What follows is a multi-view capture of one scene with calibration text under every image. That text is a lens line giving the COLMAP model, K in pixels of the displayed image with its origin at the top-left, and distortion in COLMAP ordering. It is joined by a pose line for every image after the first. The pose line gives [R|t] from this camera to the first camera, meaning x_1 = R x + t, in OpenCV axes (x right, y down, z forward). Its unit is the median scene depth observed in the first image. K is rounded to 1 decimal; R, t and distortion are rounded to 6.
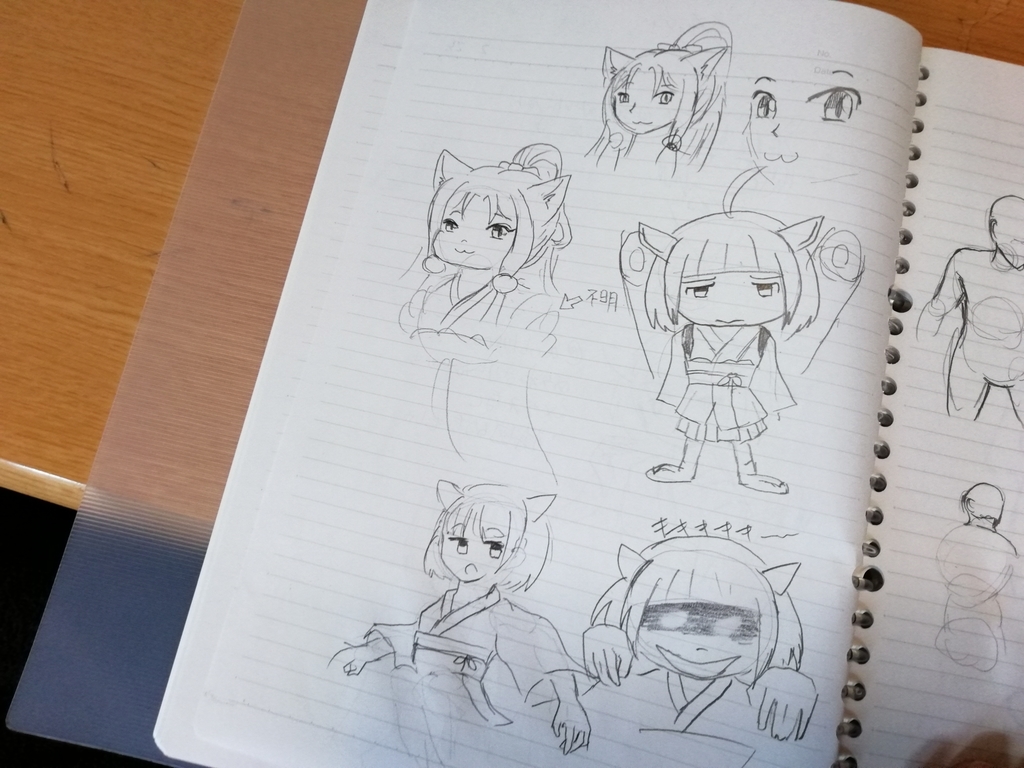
lens RADIAL K [[804.0, 0, 520.6], [0, 804.0, 299.8], [0, 0, 1]] dist [0.107789, 0.004056]
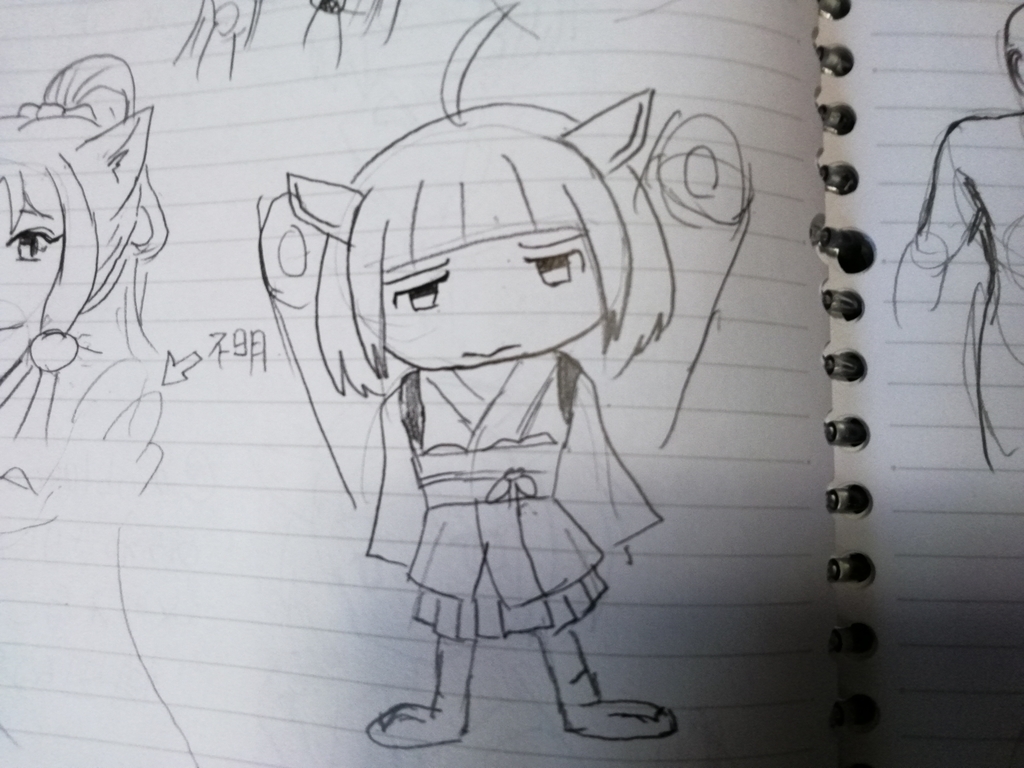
lens RADIAL K [[804.0, 0, 506.9], [0, 804.0, 309.8], [0, 0, 1]] dist [0.107789, 0.004056]
pose [[0.978712, -0.126358, 0.161730, 0.193605], [0.141292, 0.986364, -0.084397, 0.040902], [-0.148860, 0.105452, 0.983219, 0.551548]]
